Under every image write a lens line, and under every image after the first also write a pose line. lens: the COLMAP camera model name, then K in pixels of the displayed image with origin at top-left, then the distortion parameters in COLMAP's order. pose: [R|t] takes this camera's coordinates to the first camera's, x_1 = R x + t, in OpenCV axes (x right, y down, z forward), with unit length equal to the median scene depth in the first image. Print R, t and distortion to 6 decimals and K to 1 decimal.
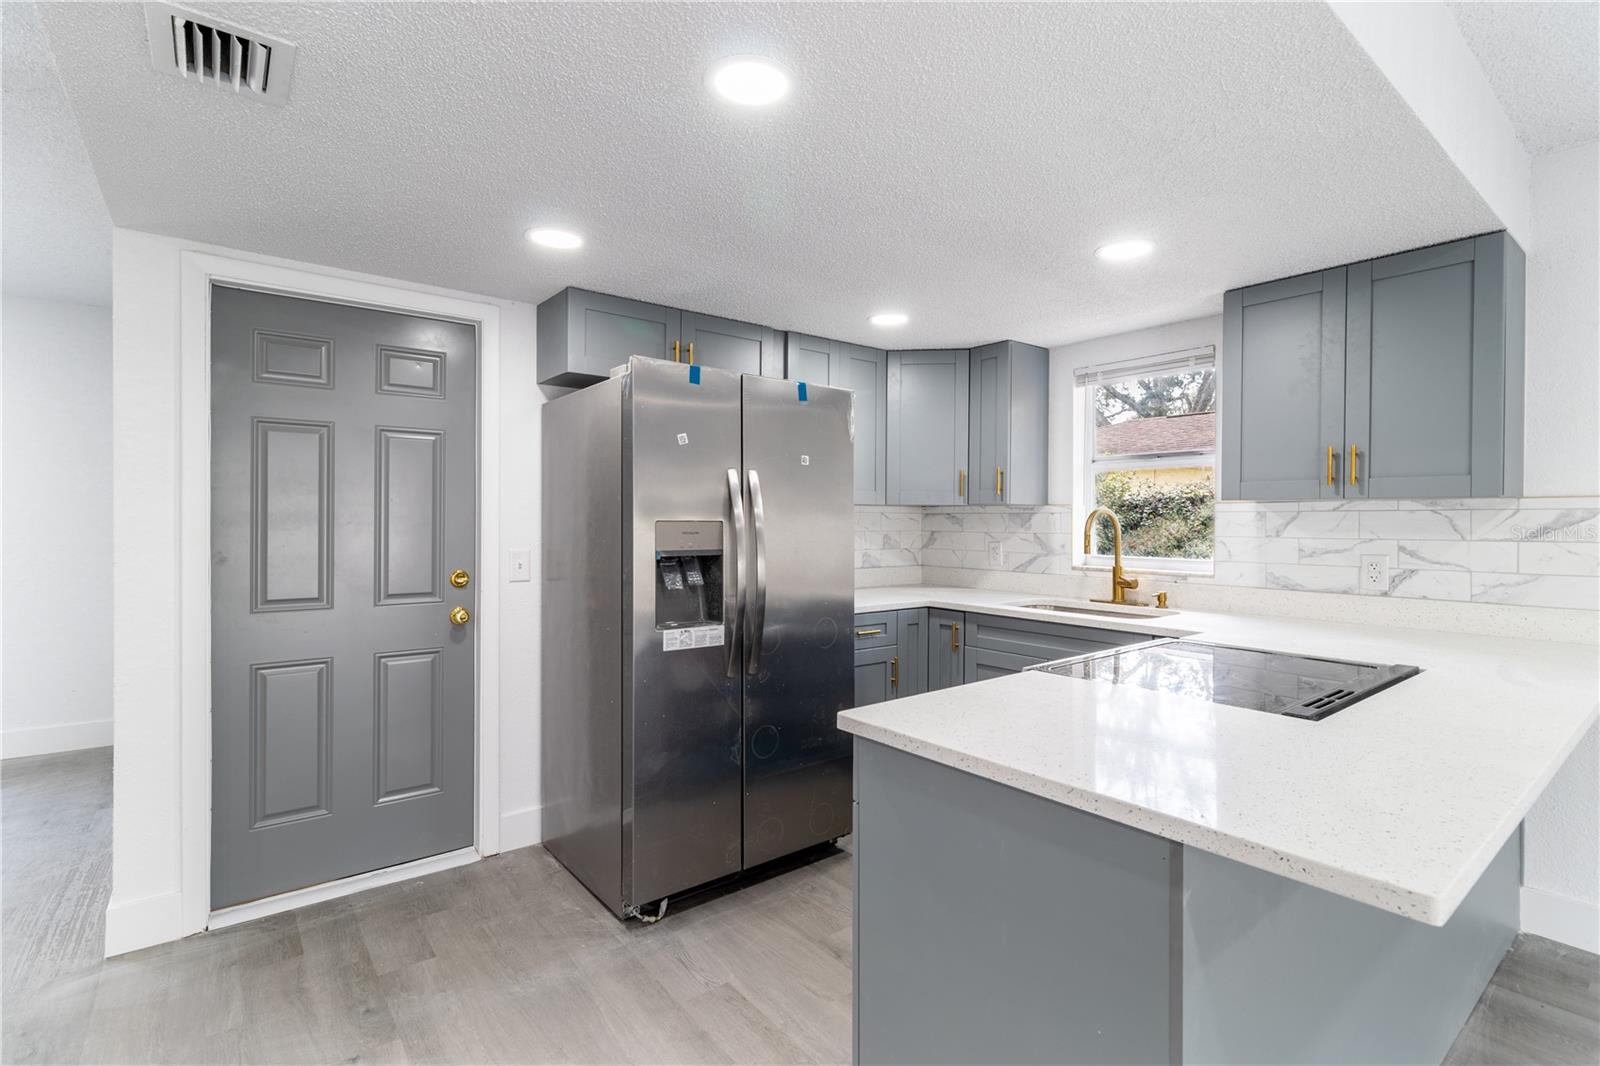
lens RADIAL K [[751.0, 0, 809.0], [0, 751.0, 526.6], [0, 0, 1]] dist [-0.000535, 0.000183]
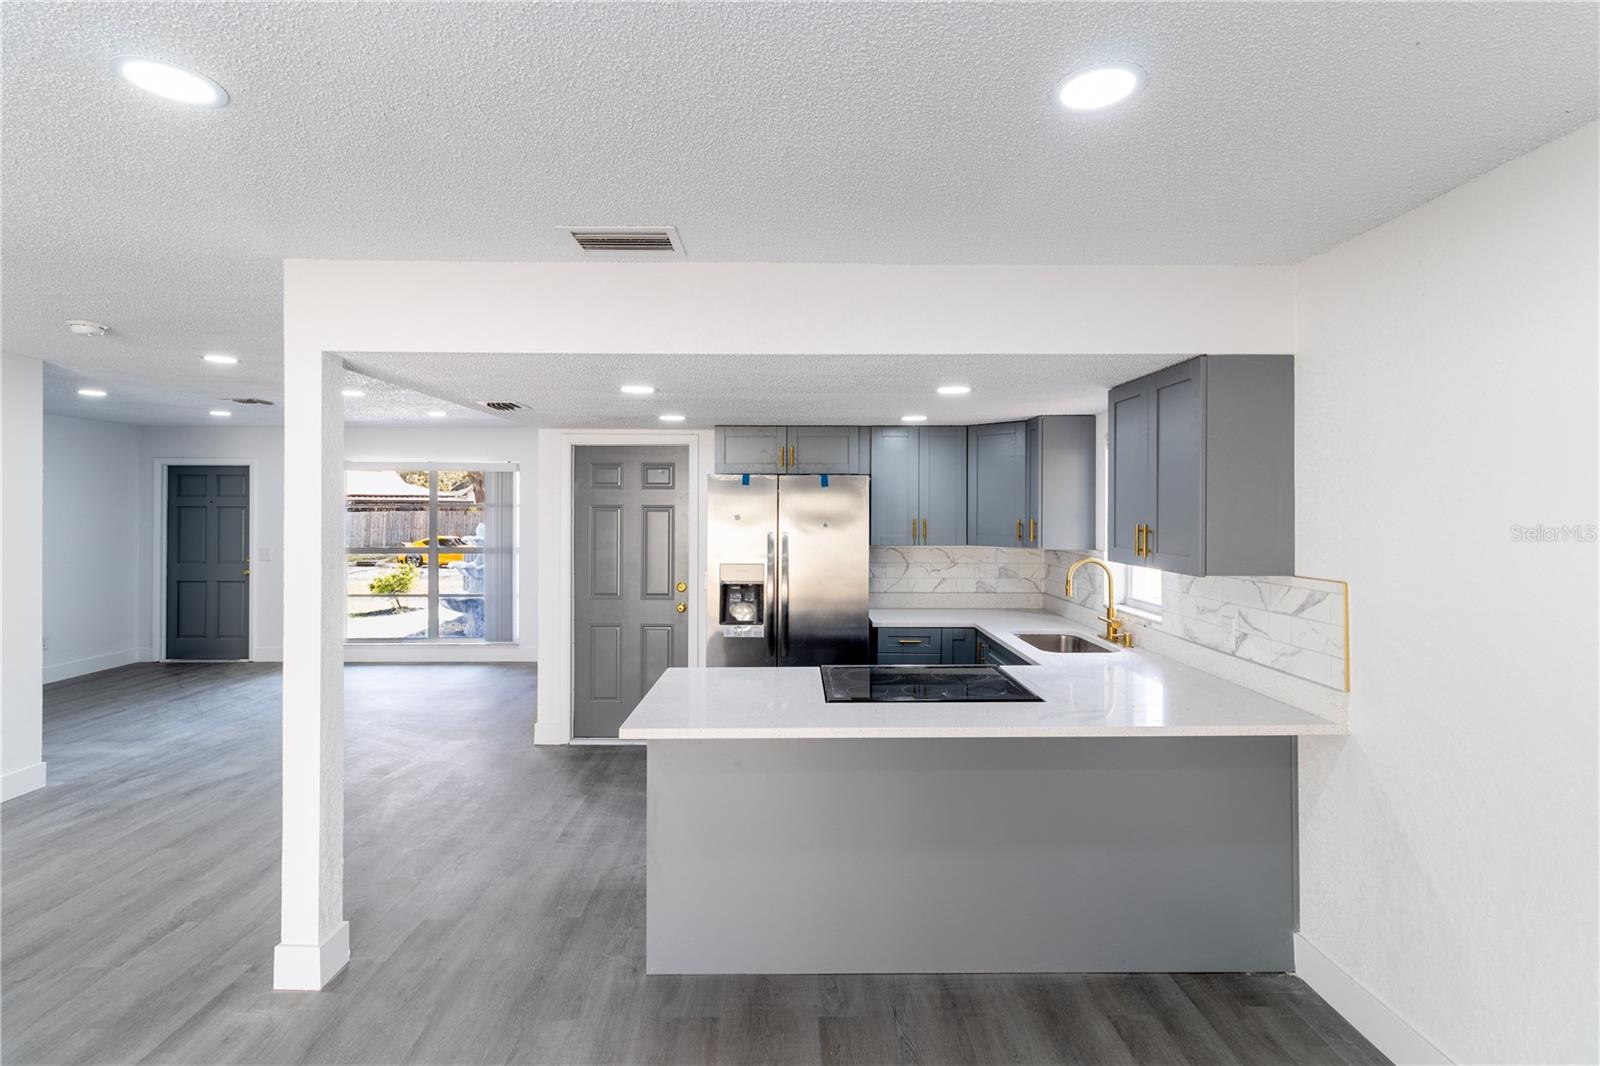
lens RADIAL K [[751.0, 0, 786.2], [0, 751.0, 505.1], [0, 0, 1]] dist [-0.000535, 0.000183]
pose [[0.785119, -0.006297, -0.619313, 0.815303], [-0.004596, 0.999862, -0.015993, -0.094945], [0.619328, 0.015403, 0.784981, -0.254966]]
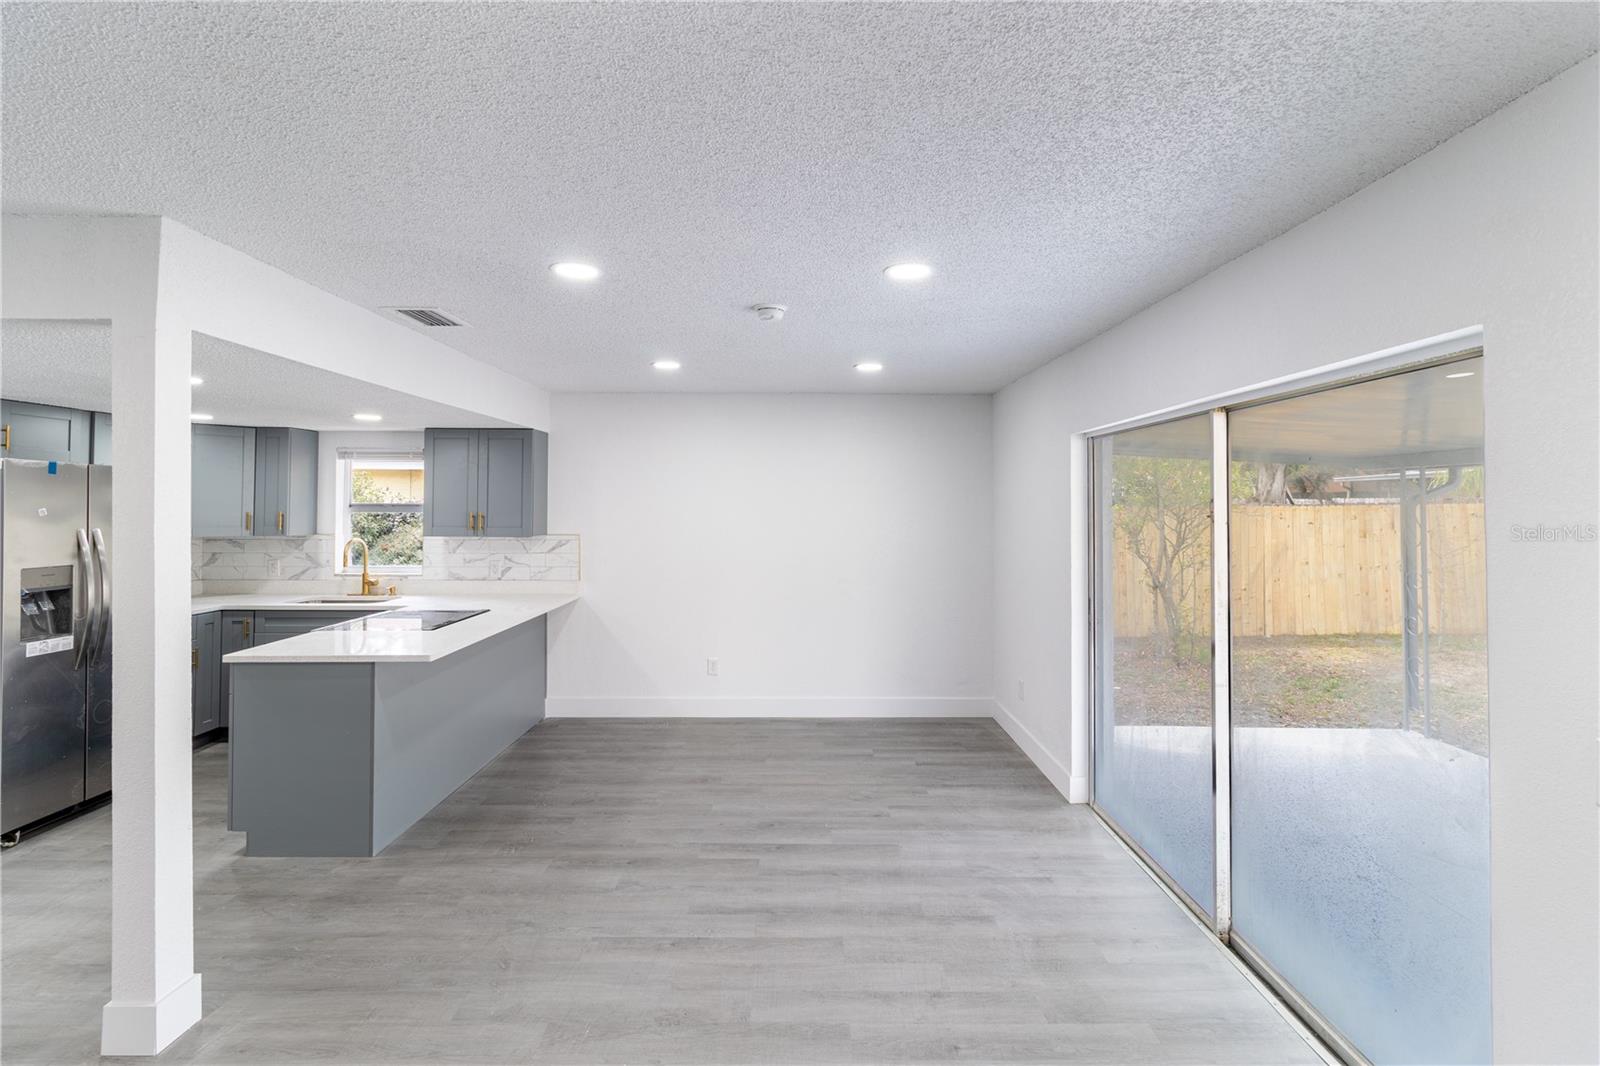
lens RADIAL K [[751.0, 0, 820.1], [0, 751.0, 489.3], [0, 0, 1]] dist [-0.000535, 0.000183]
pose [[0.607246, 0.016573, 0.794341, -0.332117], [0.006018, 0.999658, -0.025457, -0.091979], [-0.794491, 0.020239, 0.606938, -0.895986]]
